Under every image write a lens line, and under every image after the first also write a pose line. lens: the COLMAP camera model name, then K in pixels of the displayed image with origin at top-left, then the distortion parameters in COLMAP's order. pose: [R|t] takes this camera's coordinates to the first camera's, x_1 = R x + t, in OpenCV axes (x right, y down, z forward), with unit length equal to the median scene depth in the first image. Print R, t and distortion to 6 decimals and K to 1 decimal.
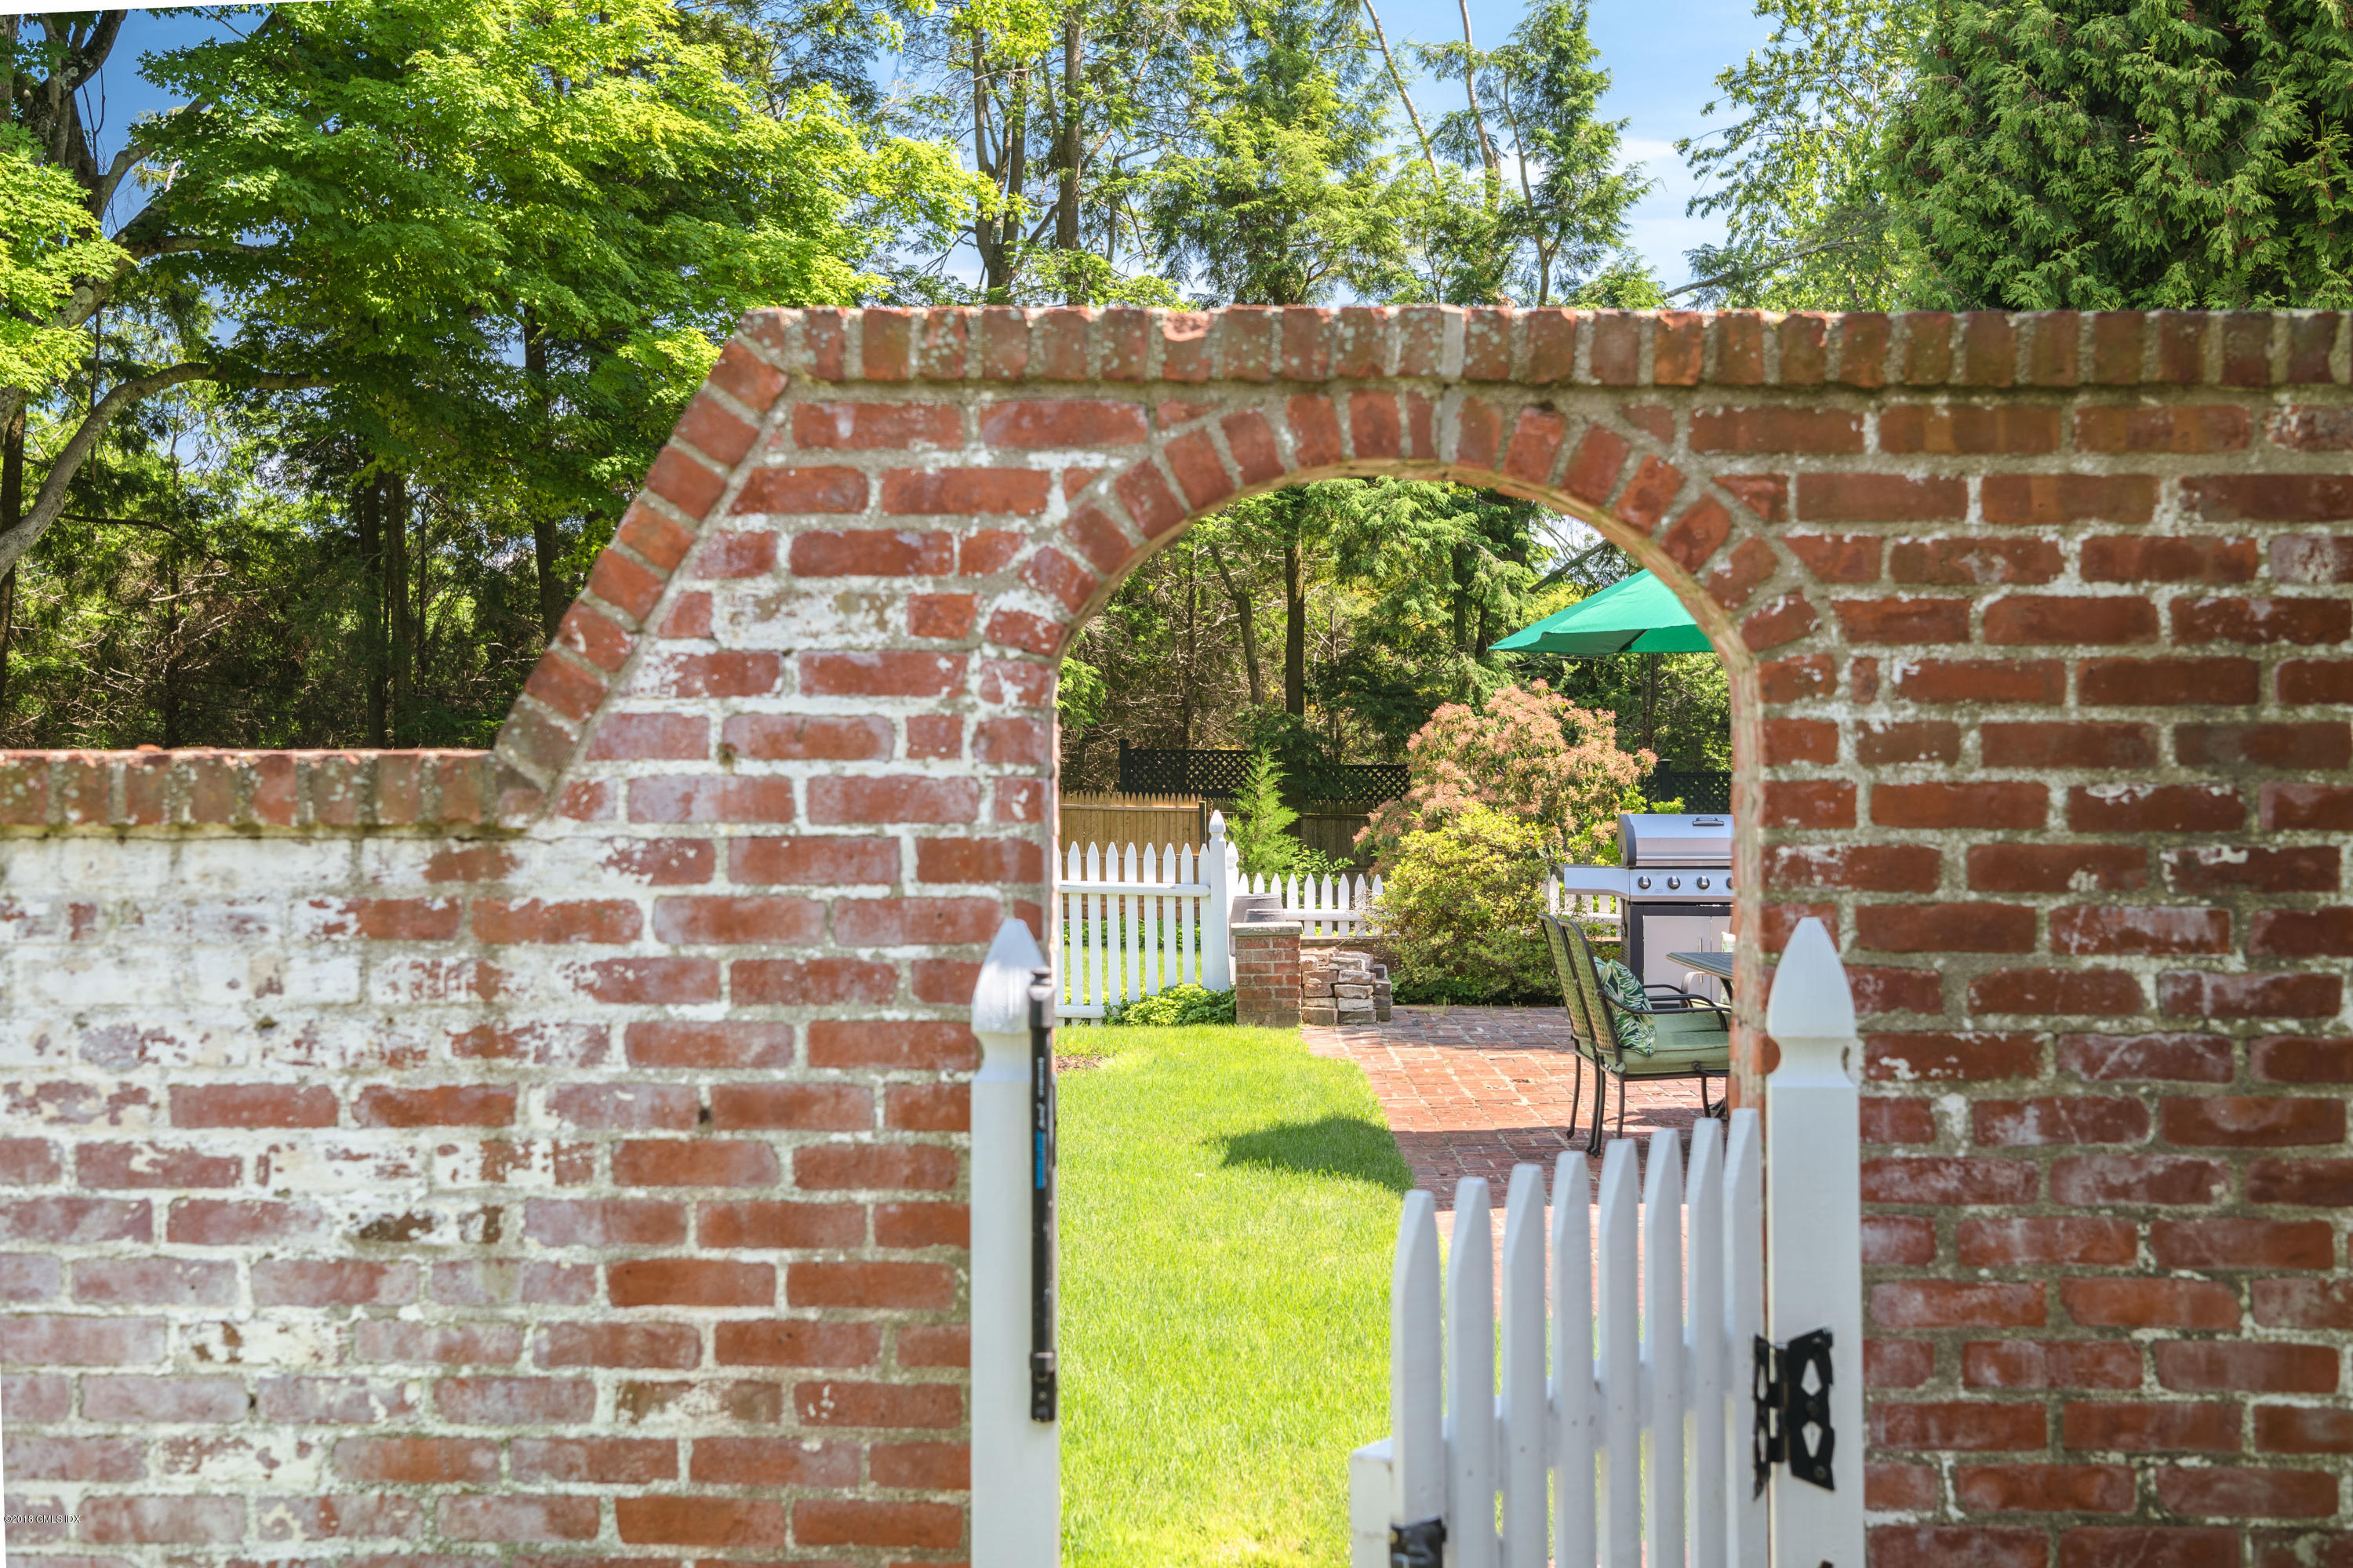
lens RADIAL K [[3186.5, 0, 1174.4], [0, 3186.5, 777.5], [0, 0, 1]] dist [0.140927, 0.000000]
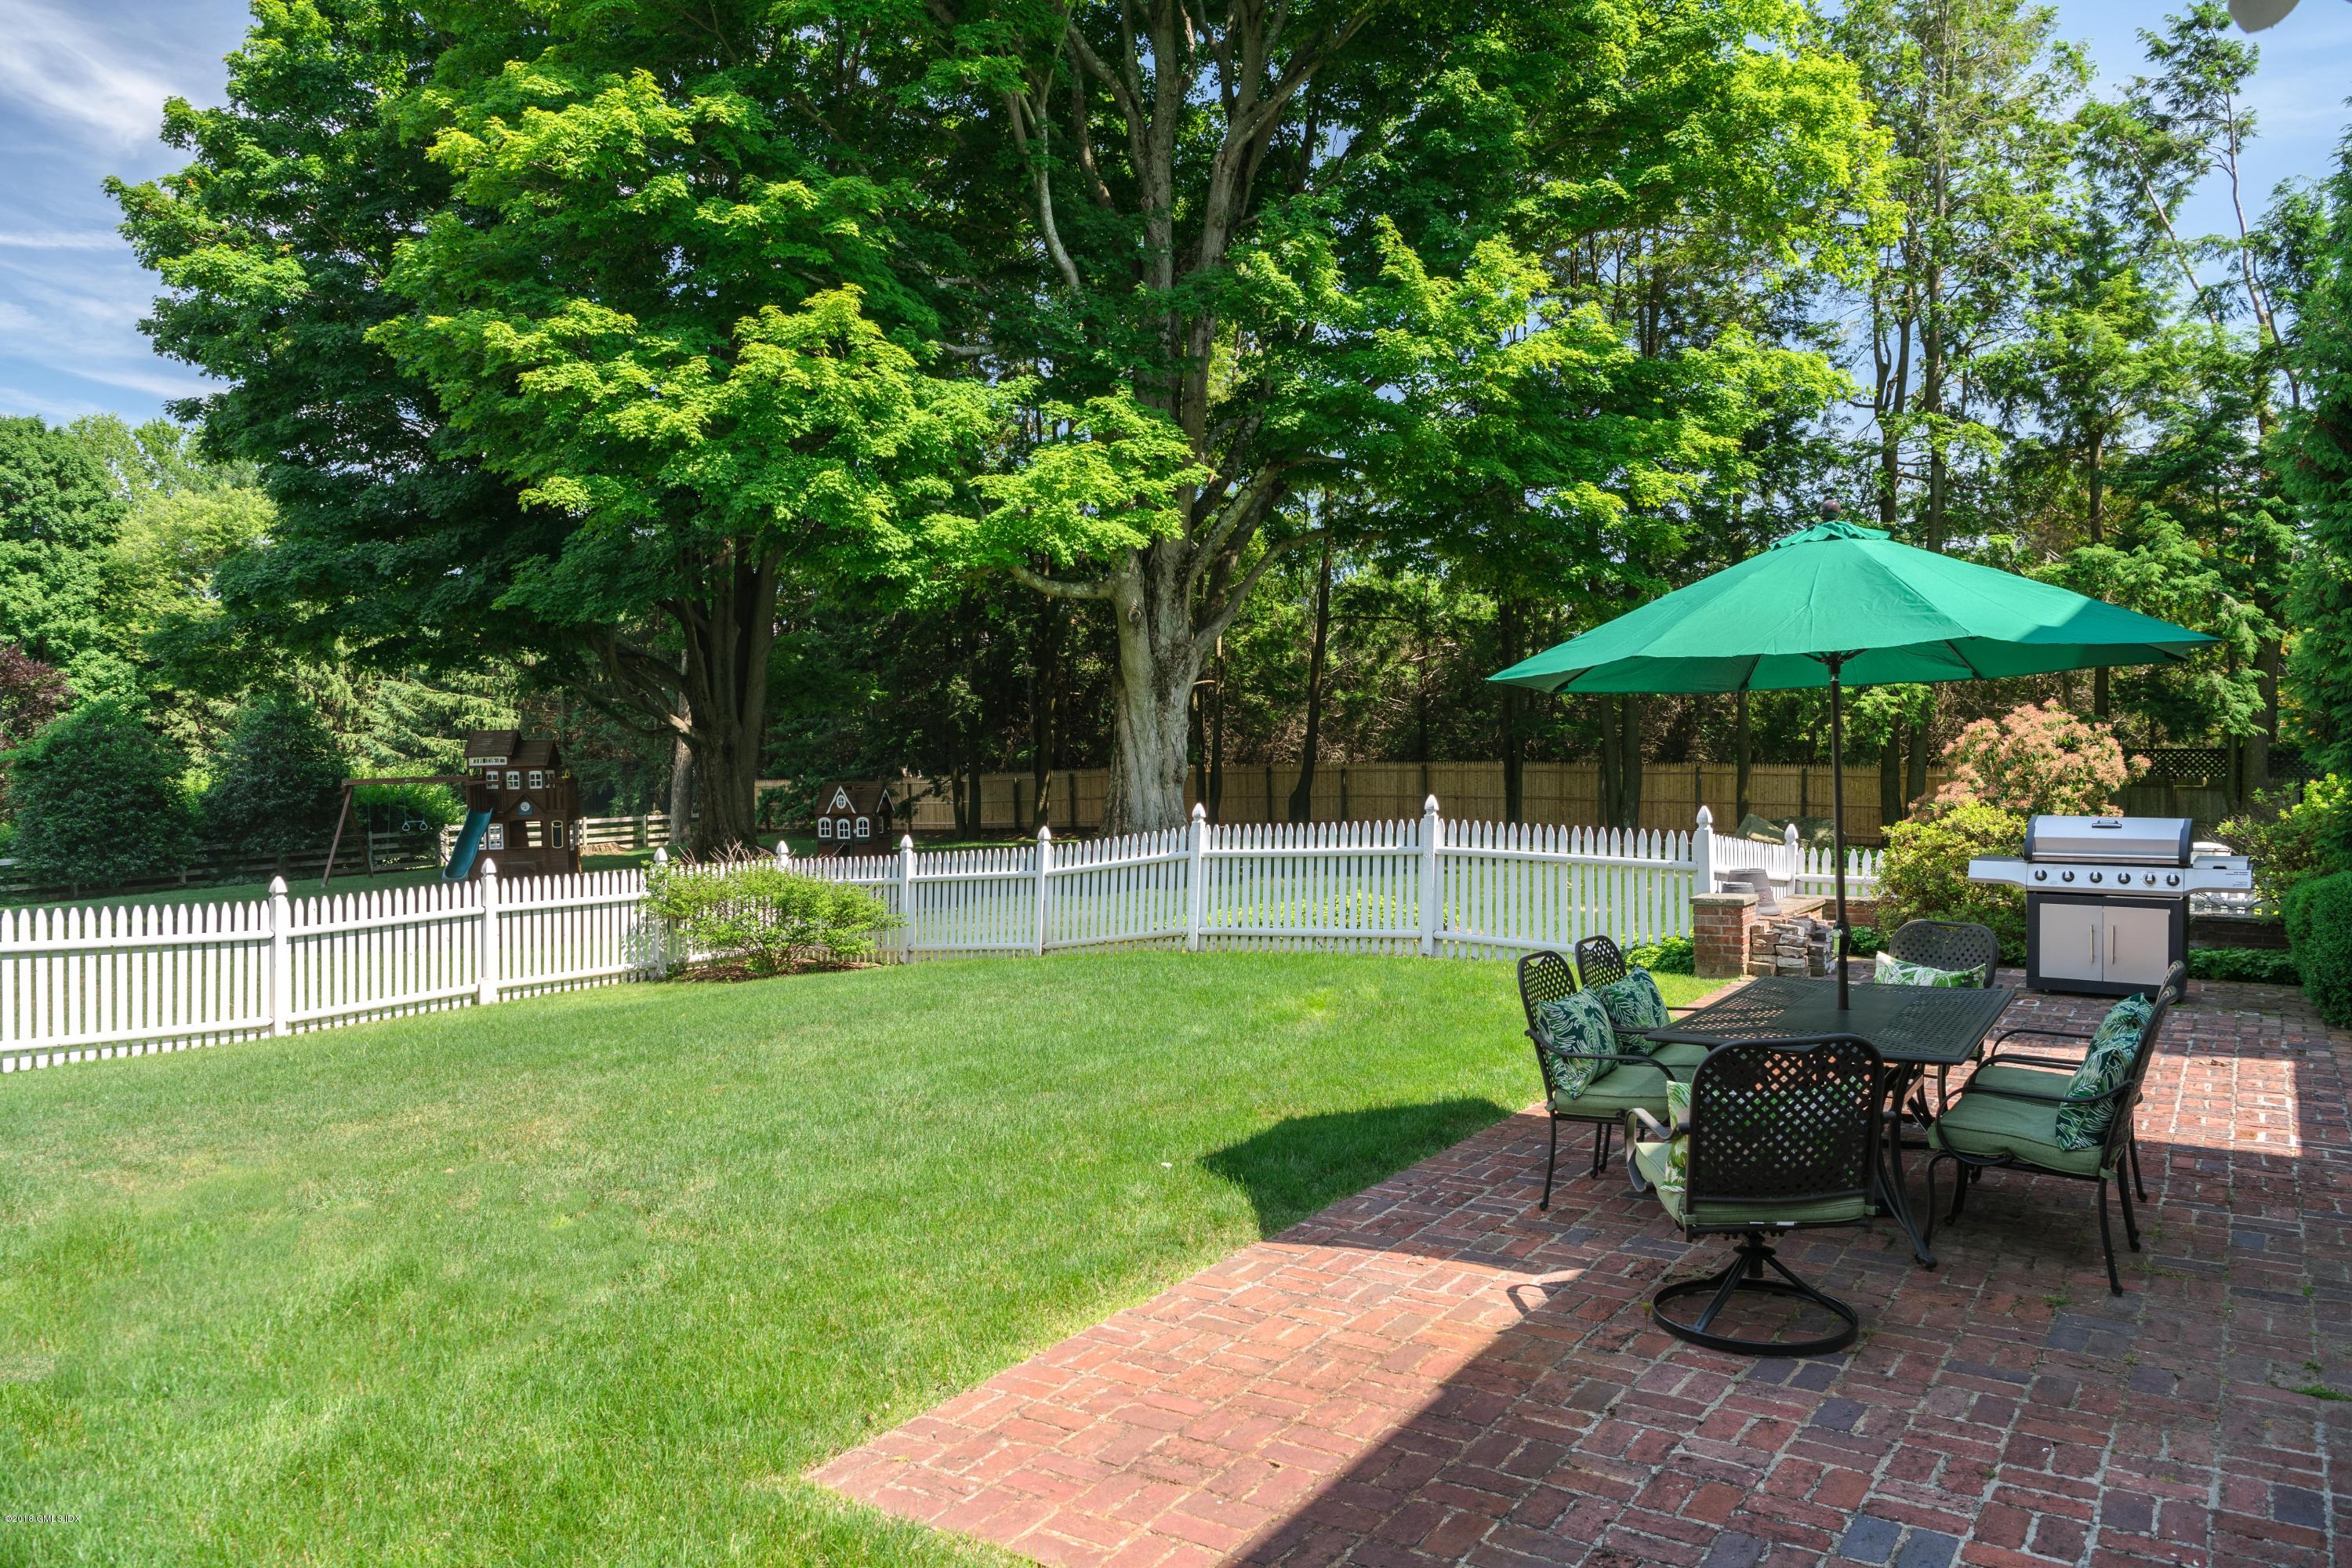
lens RADIAL K [[1673.7, 0, 1176.1], [0, 1673.7, 794.0], [0, 0, 1]] dist [-0.005647, -0.004490]
pose [[0.849999, 0.012907, -0.526626, 0.093337], [0.001772, 0.999624, 0.027361, -0.006620], [0.526782, -0.024190, 0.849656, 0.146430]]
